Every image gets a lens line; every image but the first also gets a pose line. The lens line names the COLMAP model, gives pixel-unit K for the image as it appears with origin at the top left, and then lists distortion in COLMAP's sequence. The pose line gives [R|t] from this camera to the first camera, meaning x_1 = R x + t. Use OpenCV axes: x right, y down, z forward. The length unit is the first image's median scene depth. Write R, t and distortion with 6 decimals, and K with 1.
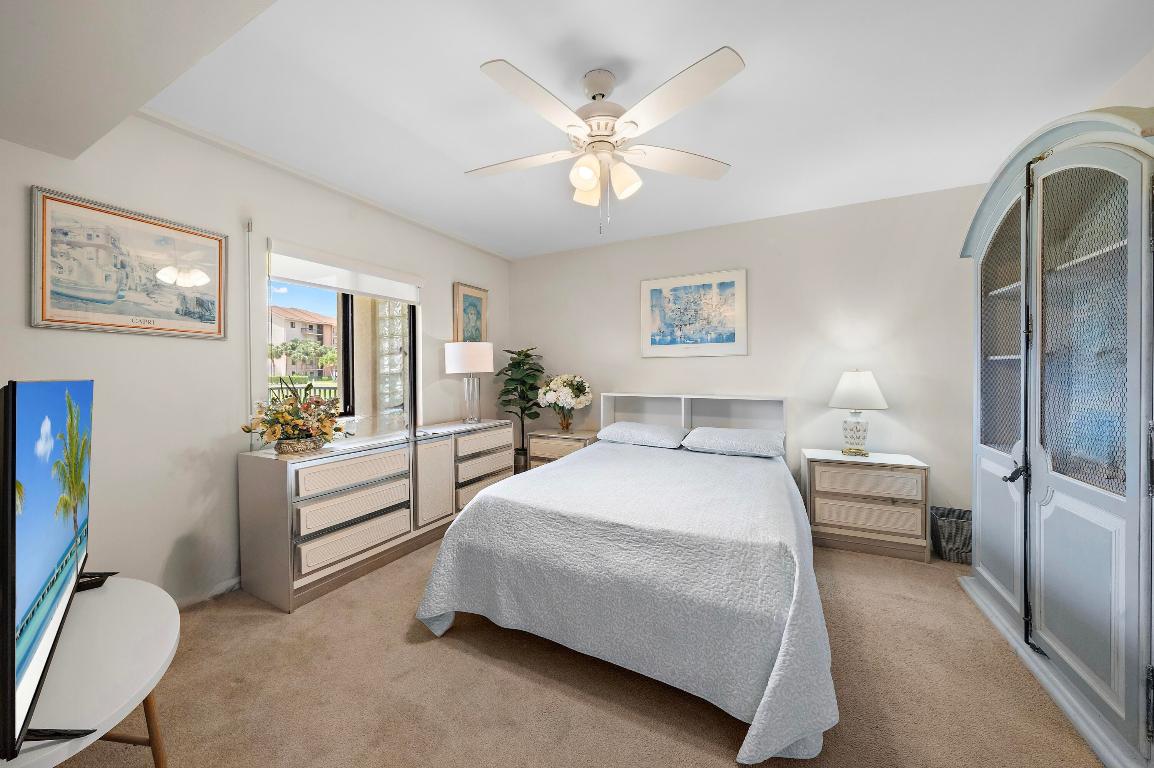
lens RADIAL K [[430.5, 0, 572.6], [0, 430.5, 376.9], [0, 0, 1]] dist [-0.000428, -0.000102]
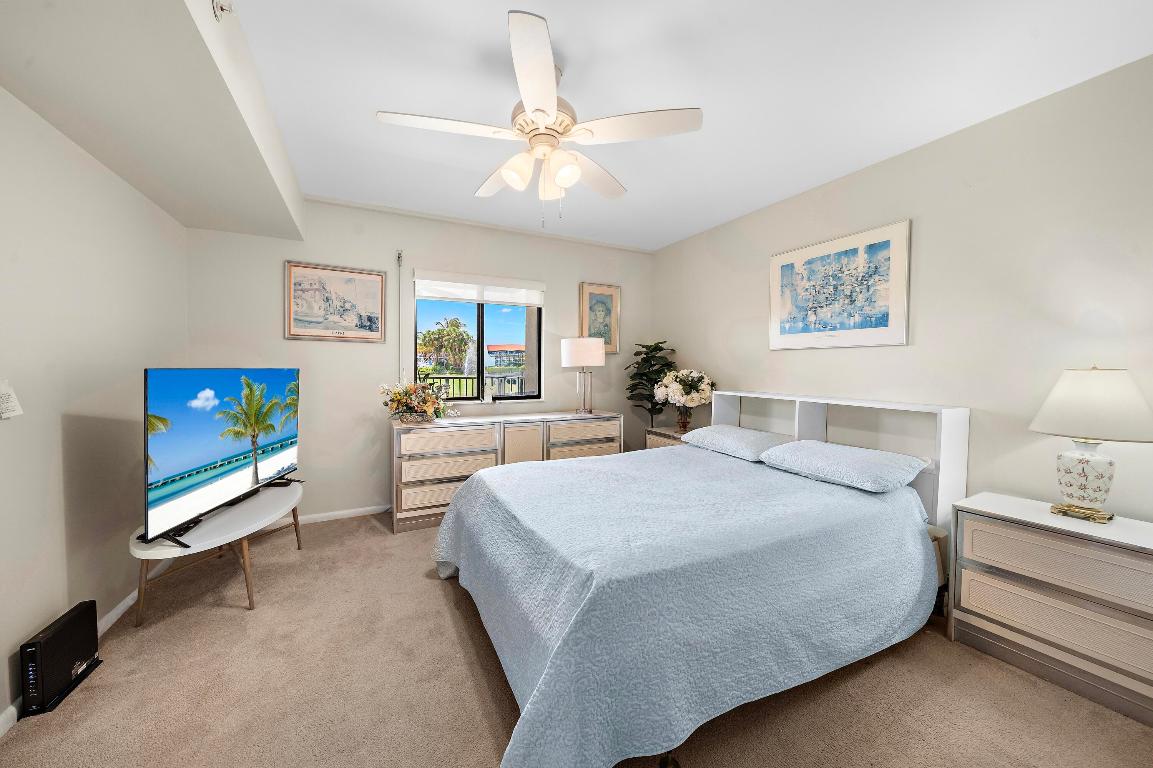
lens RADIAL K [[430.2, 0, 572.1], [0, 430.2, 376.9], [0, 0, 1]] dist [-0.000428, -0.000102]
pose [[0.804407, 0.023023, -0.593633, 0.373178], [-0.014569, 0.999713, 0.019031, -0.003802], [0.593901, -0.006660, 0.804511, 0.121741]]
